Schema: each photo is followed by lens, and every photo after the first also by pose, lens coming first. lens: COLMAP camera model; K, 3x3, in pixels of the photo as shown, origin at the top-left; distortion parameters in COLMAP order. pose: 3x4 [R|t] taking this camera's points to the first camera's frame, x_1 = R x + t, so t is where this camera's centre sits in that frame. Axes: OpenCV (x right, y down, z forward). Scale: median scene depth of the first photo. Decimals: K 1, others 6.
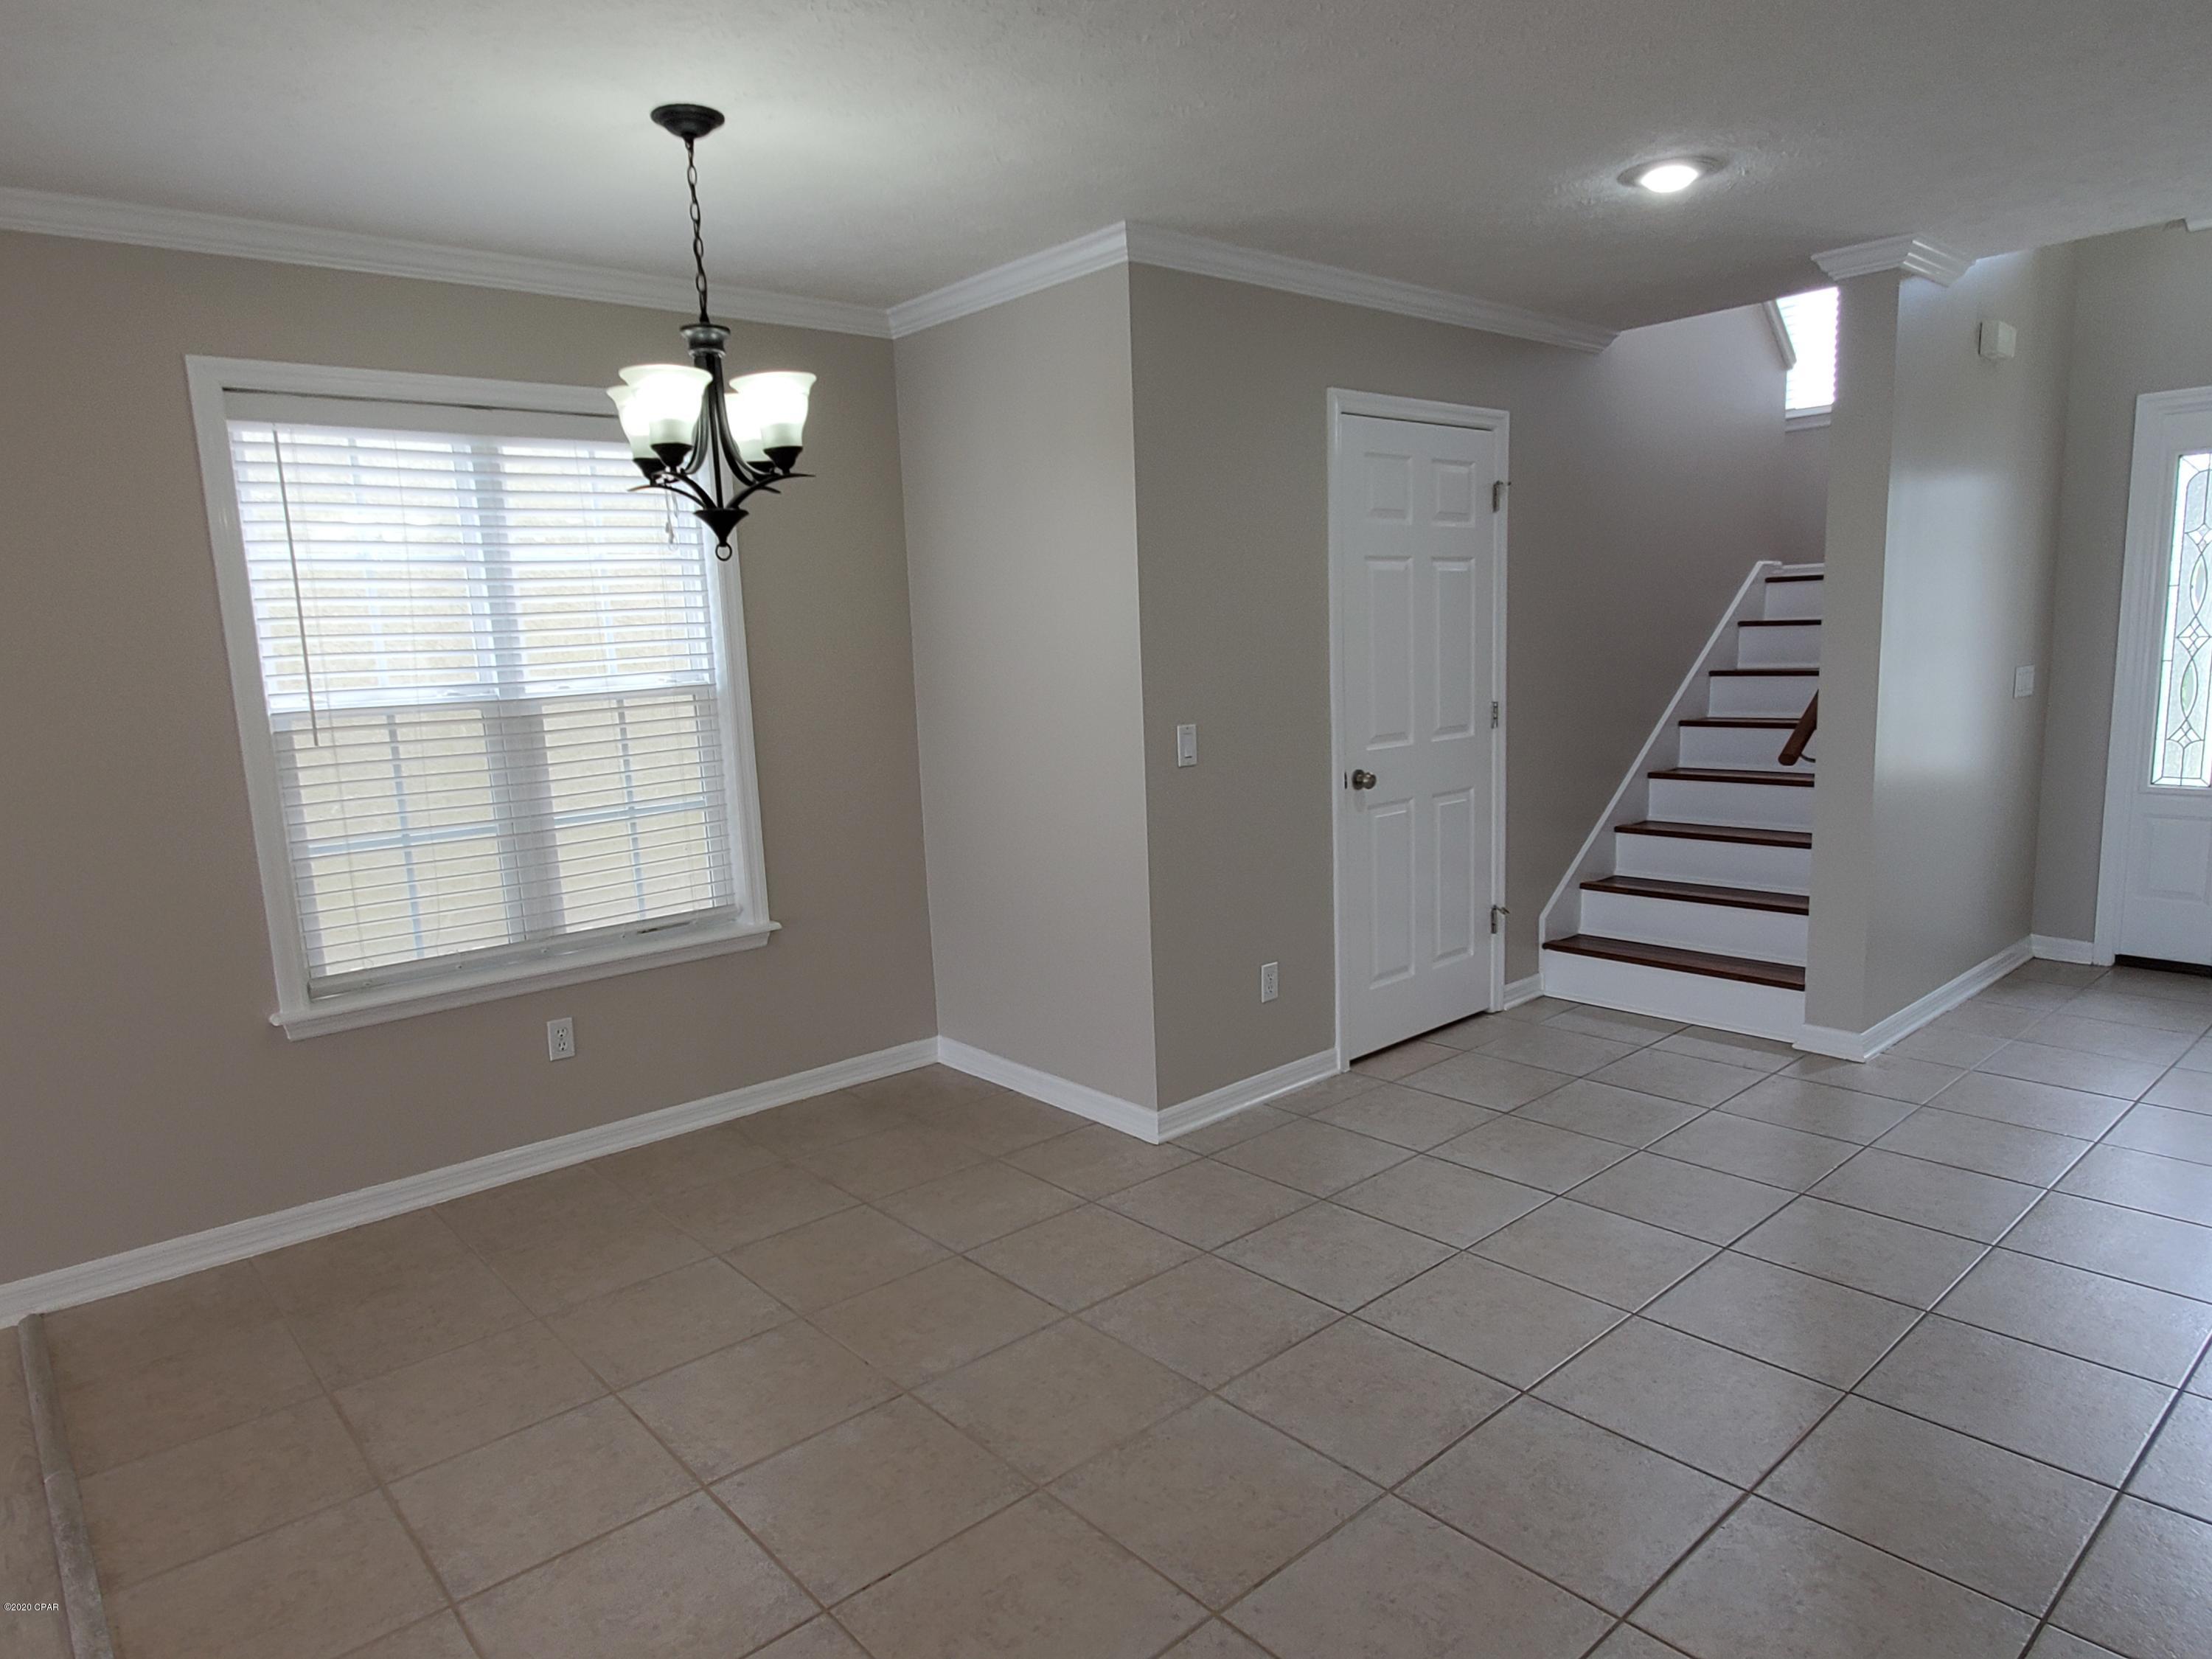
lens RADIAL K [[1342.1, 0, 1114.1], [0, 1342.1, 855.2], [0, 0, 1]] dist [-0.007502, -0.001257]
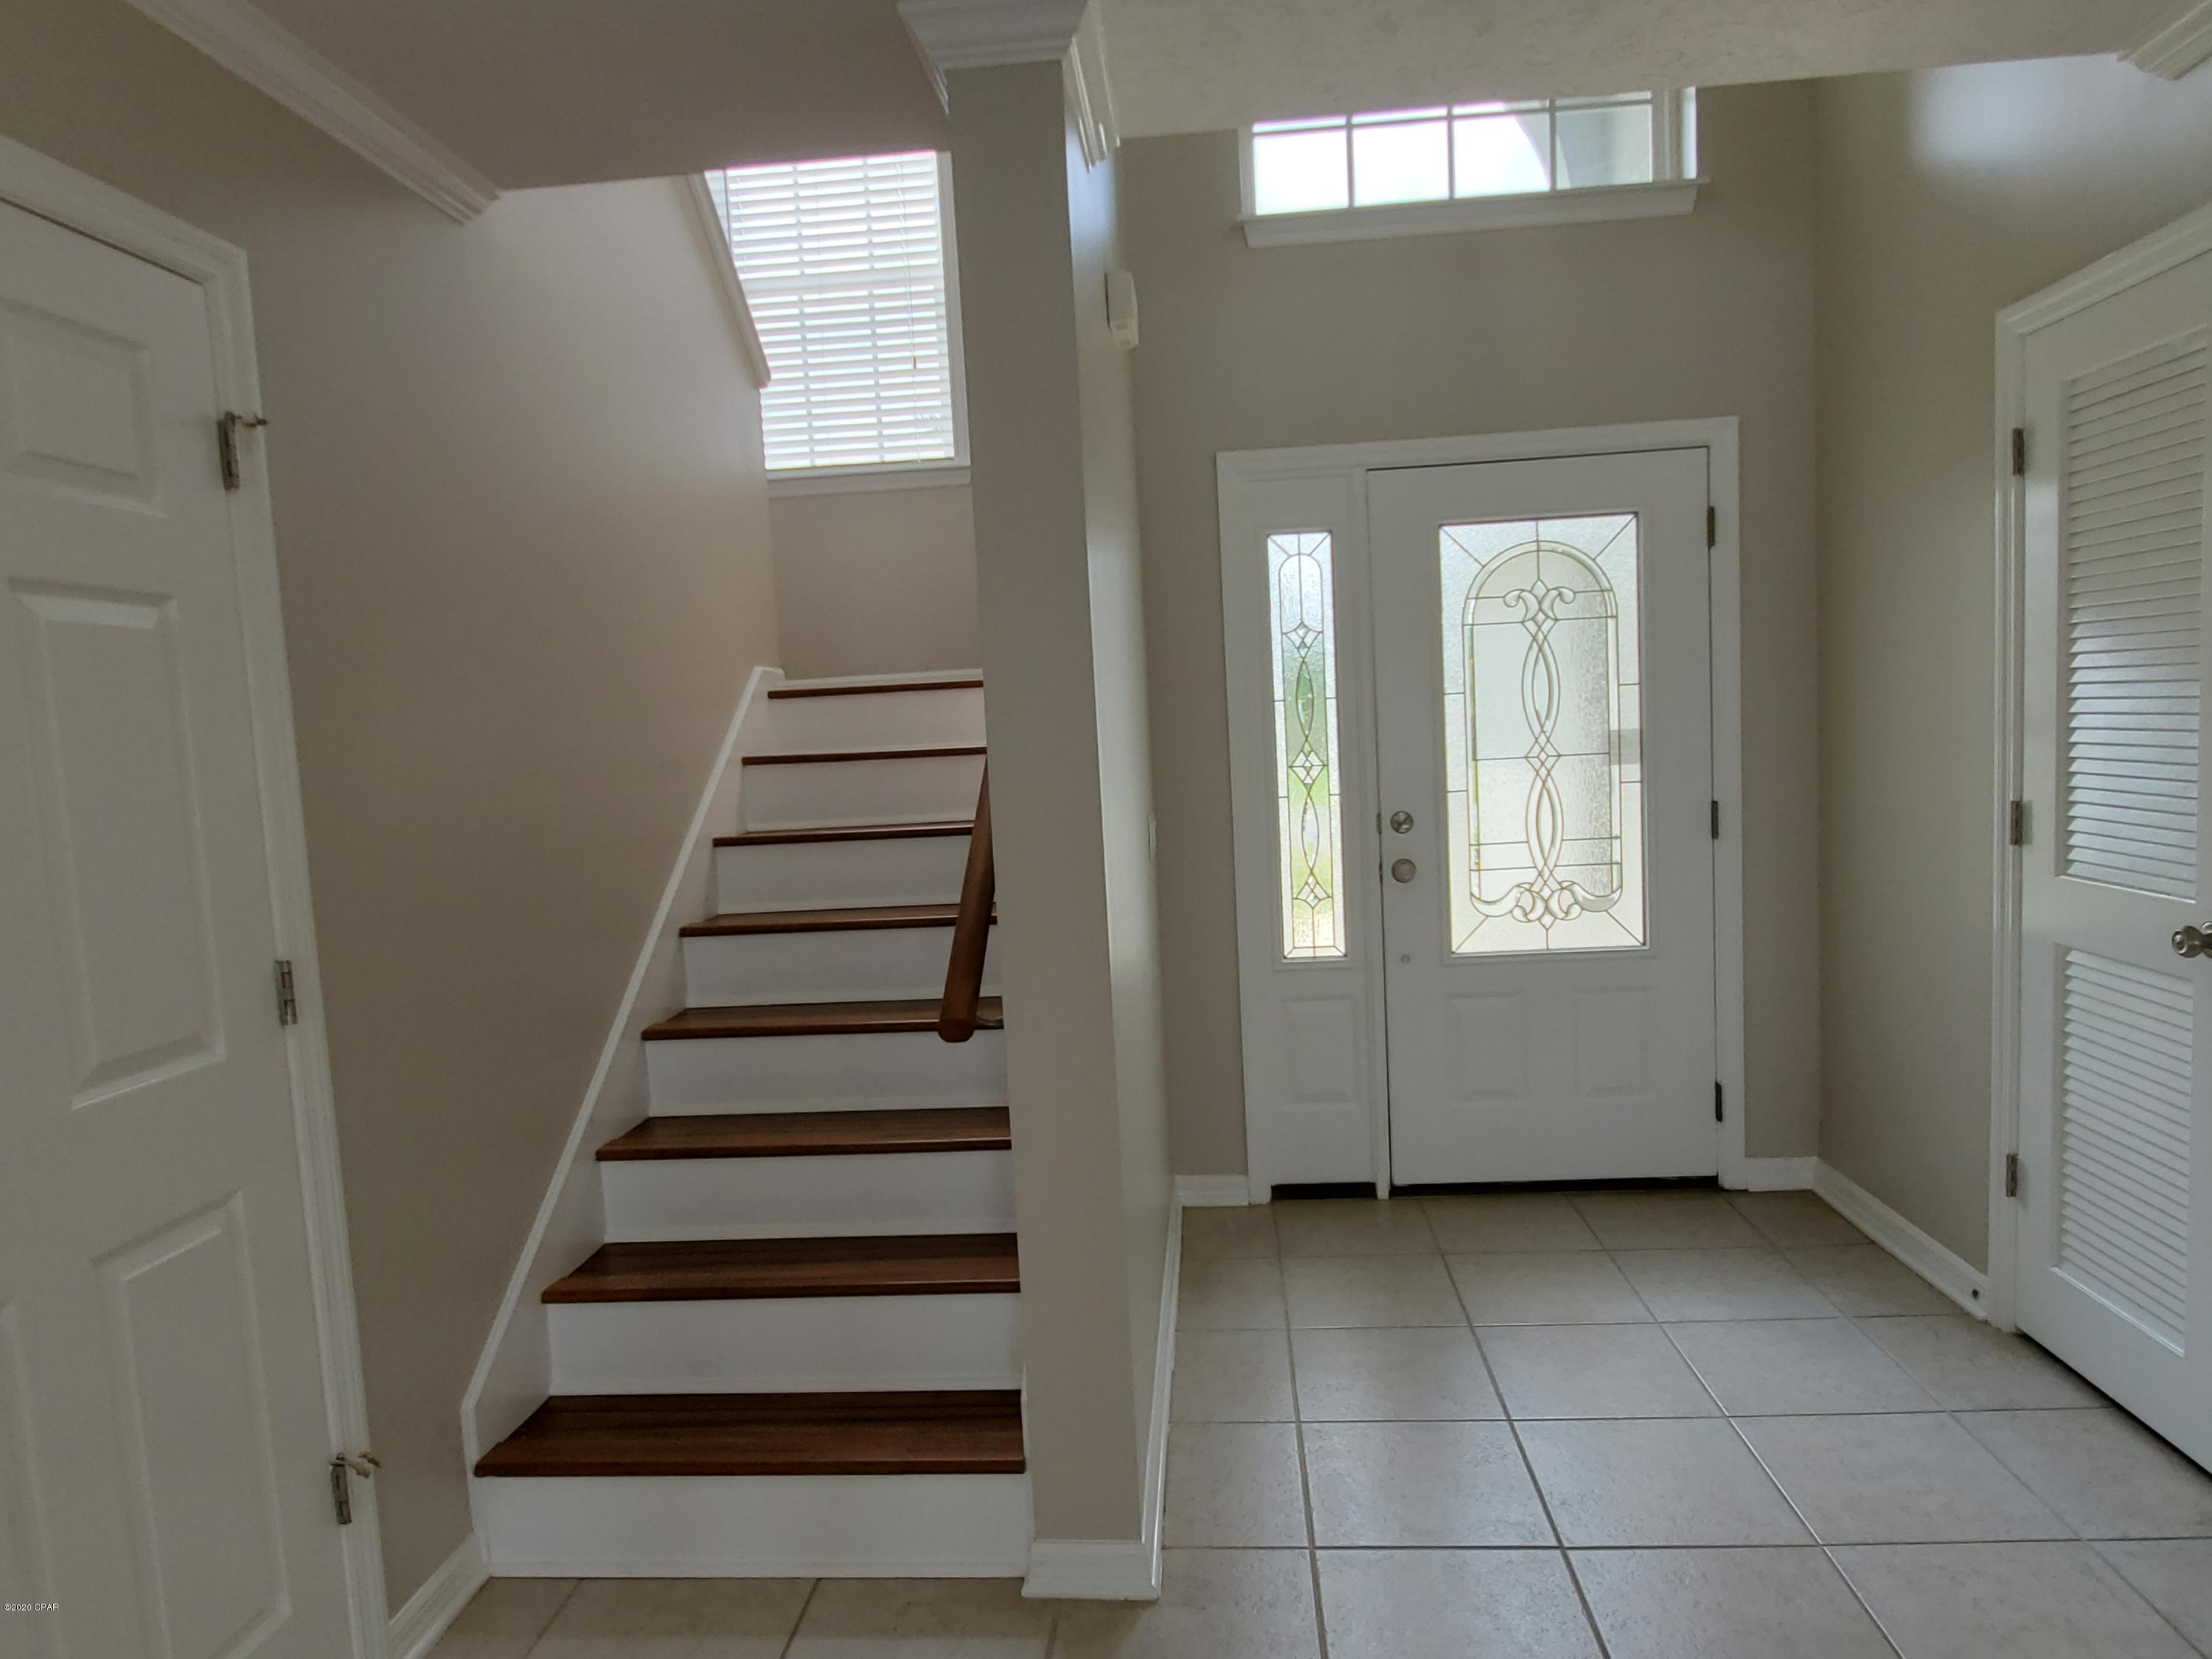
lens RADIAL K [[1352.6, 0, 1100.0], [0, 1352.6, 849.8], [0, 0, 1]] dist [0.004212, -0.003393]
pose [[0.724620, -0.060274, 0.686508, 0.187744], [0.134509, 0.989379, -0.055111, -0.093623], [-0.675894, 0.132276, 0.725031, 0.546342]]
